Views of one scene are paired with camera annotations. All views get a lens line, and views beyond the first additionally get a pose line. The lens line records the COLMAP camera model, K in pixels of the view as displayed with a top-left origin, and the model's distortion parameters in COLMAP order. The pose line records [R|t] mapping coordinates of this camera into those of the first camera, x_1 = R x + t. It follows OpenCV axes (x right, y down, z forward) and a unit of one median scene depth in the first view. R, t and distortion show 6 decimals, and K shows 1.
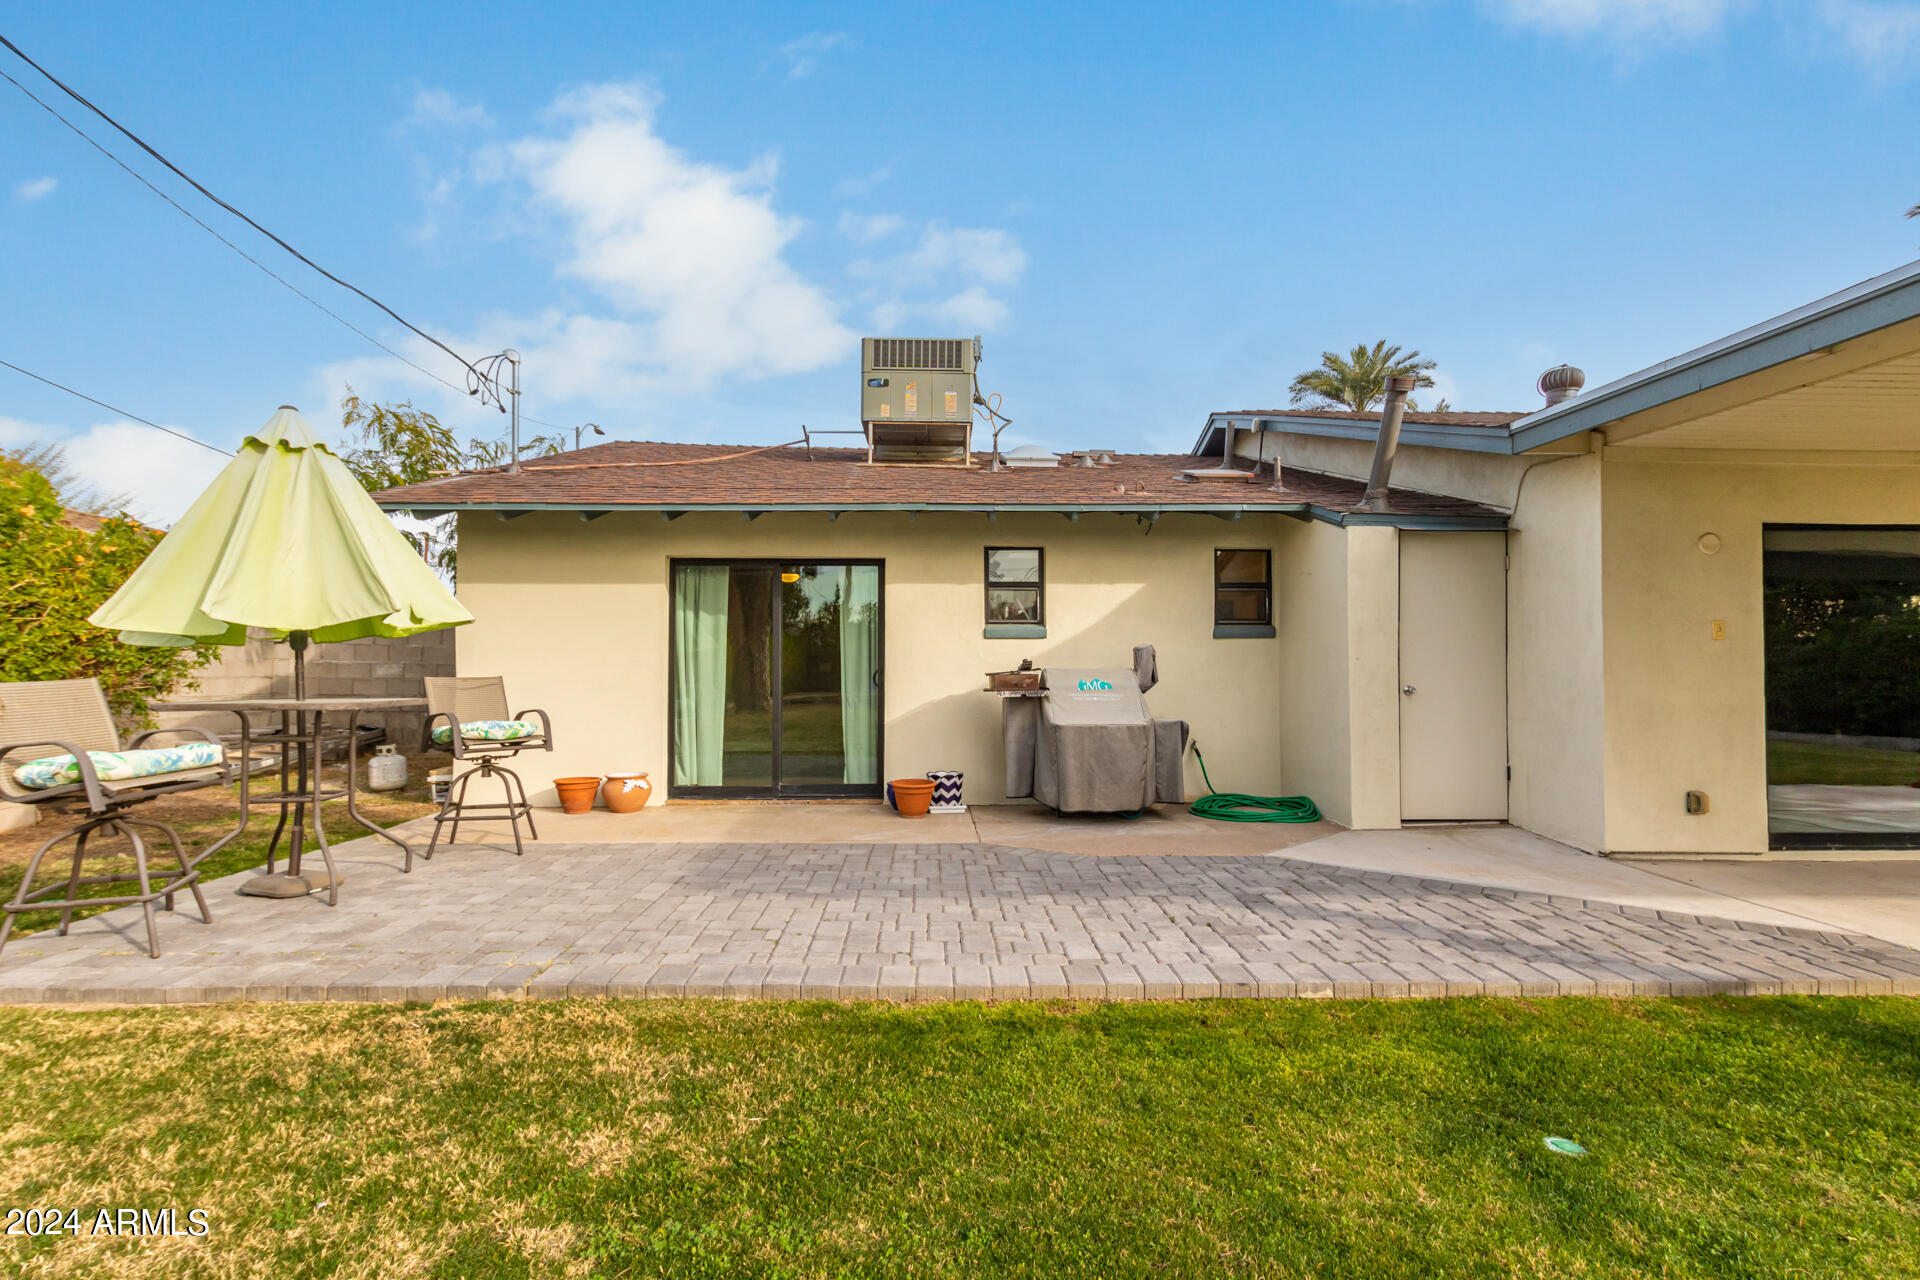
lens RADIAL K [[898.7, 0, 956.6], [0, 898.7, 665.3], [0, 0, 1]] dist [-0.000989, -0.000484]
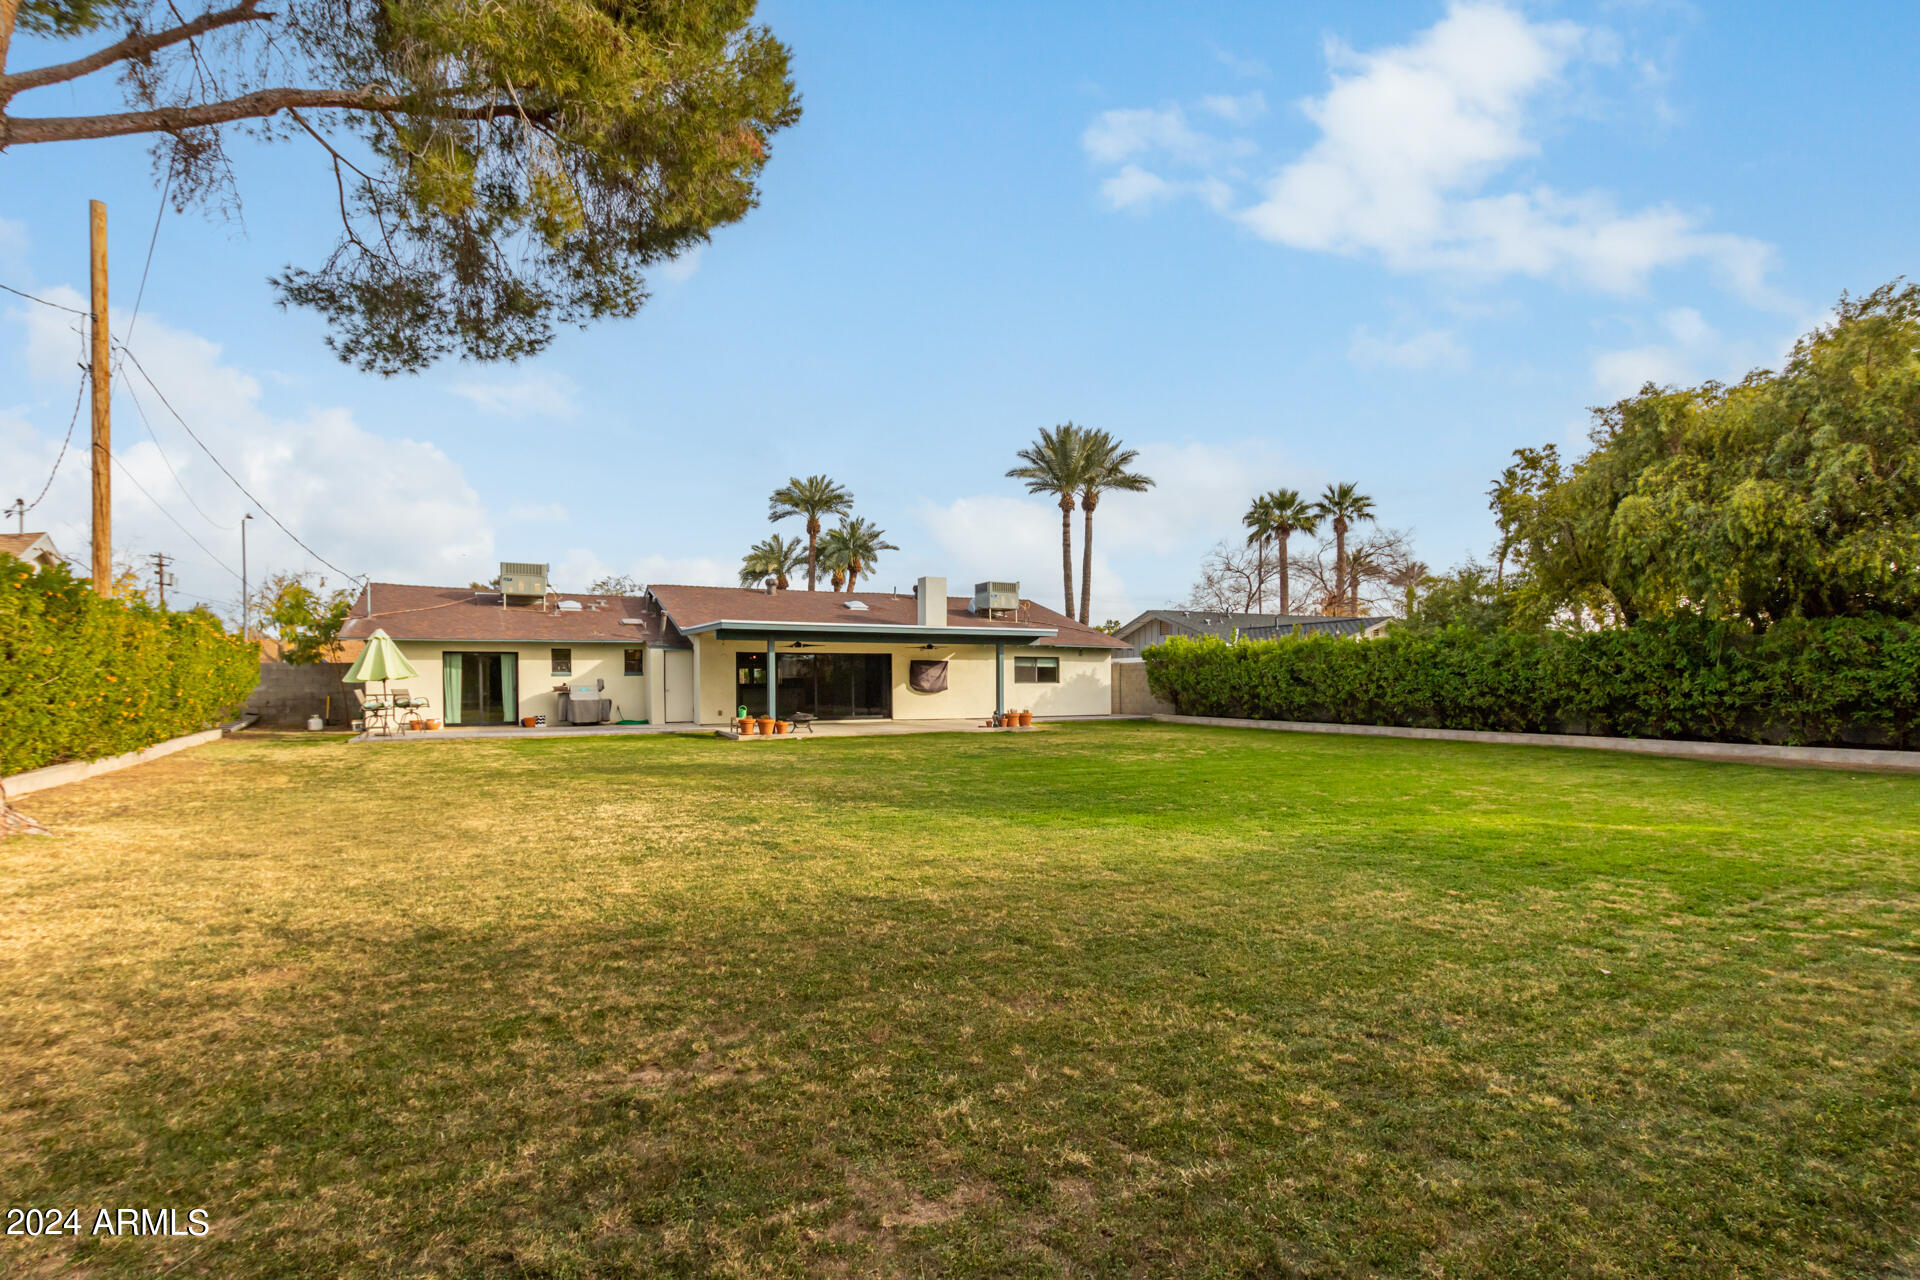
lens RADIAL K [[898.7, 0, 956.6], [0, 898.7, 665.3], [0, 0, 1]] dist [-0.000989, -0.000484]
pose [[0.899354, -0.005297, 0.437189, -0.078515], [0.010590, 0.999897, -0.009670, -0.024398], [-0.437093, 0.013326, 0.899318, -2.820533]]
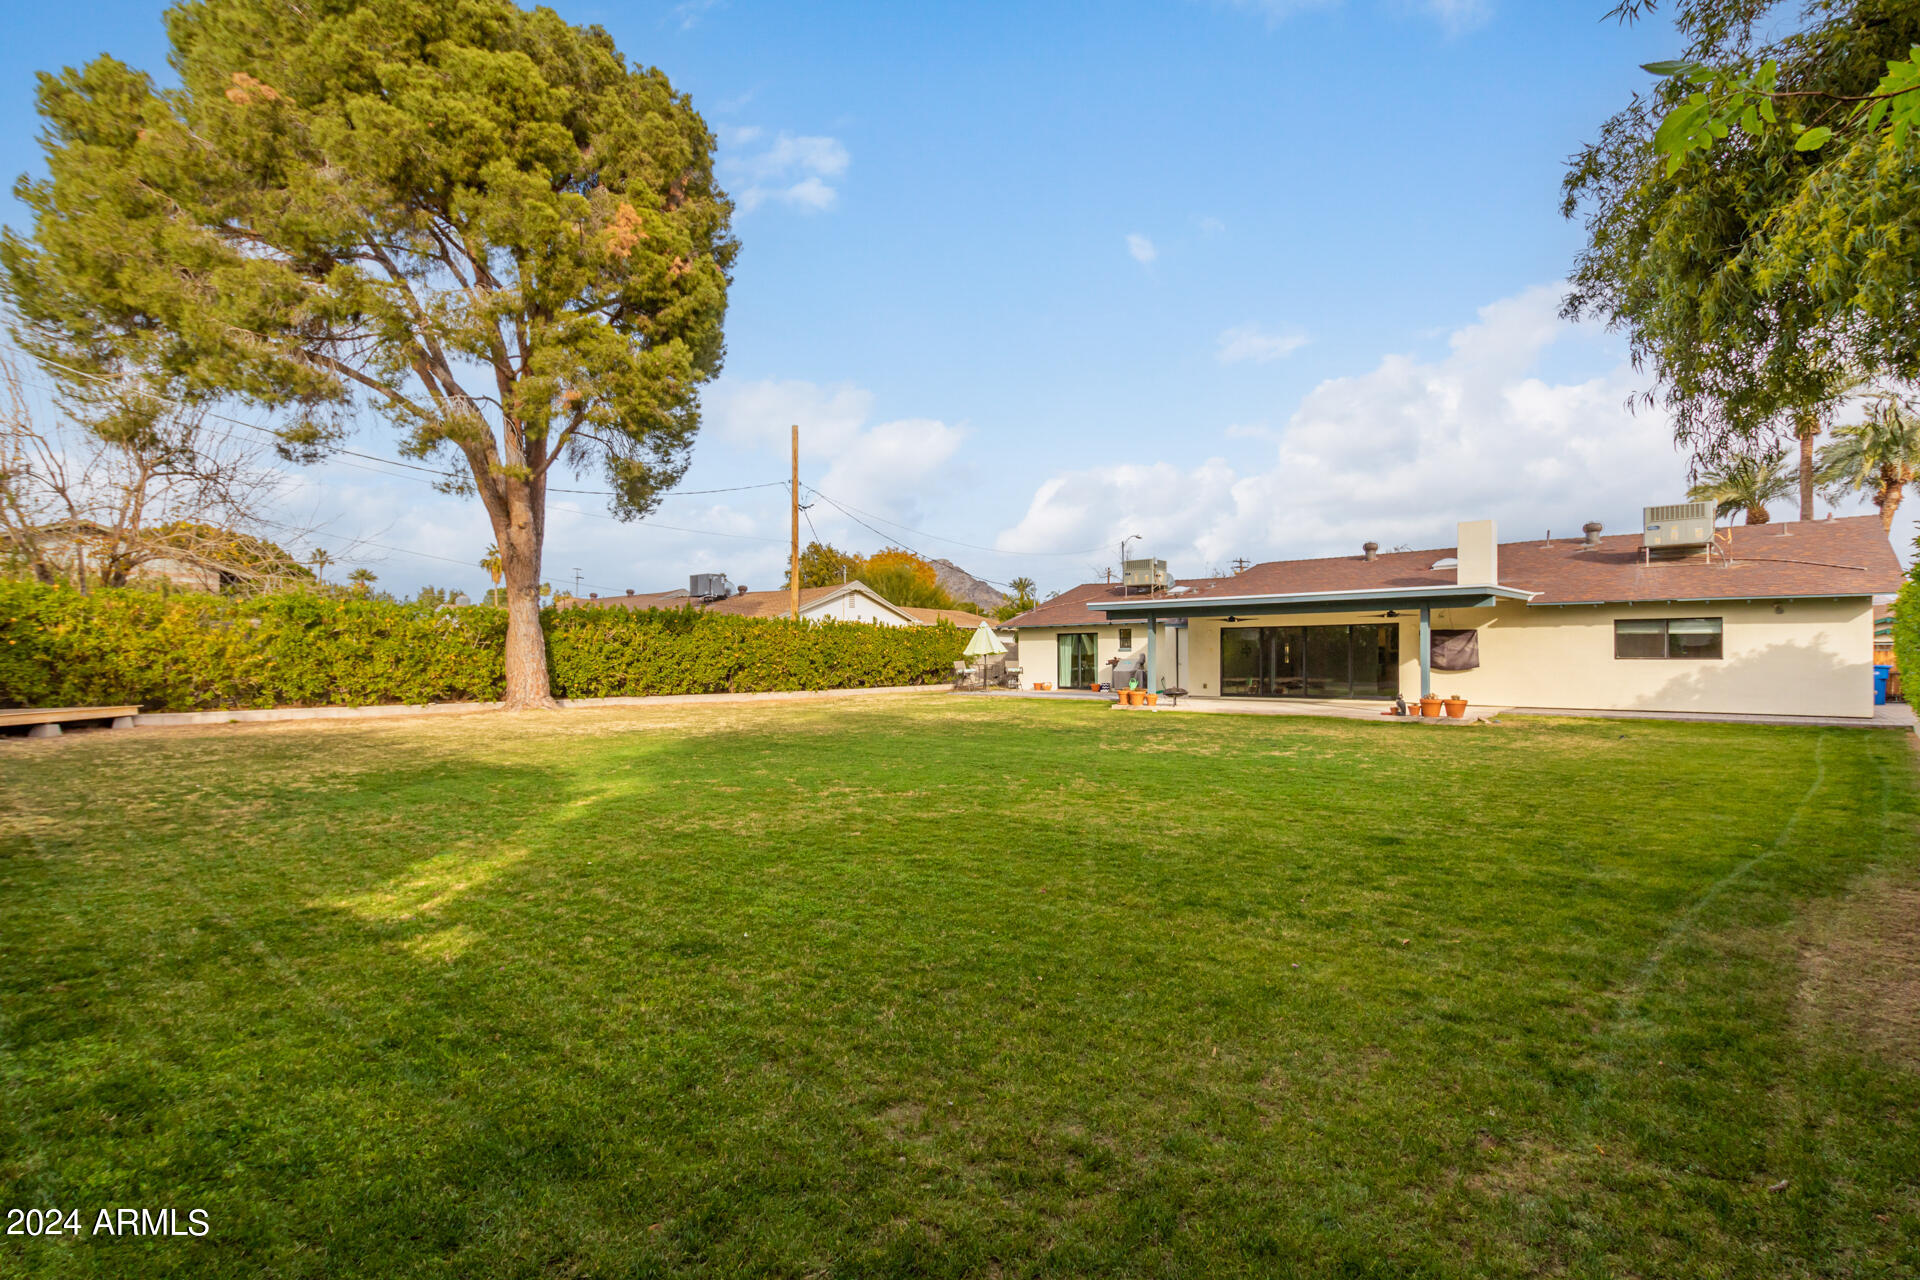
lens RADIAL K [[884.9, 0, 952.5], [0, 884.9, 650.1], [0, 0, 1]] dist [0.002436, 0.000148]
pose [[0.719579, -0.016270, -0.694220, 2.405037], [0.010670, 0.999867, -0.012374, 0.003169], [0.694328, 0.001496, 0.719657, -2.581149]]
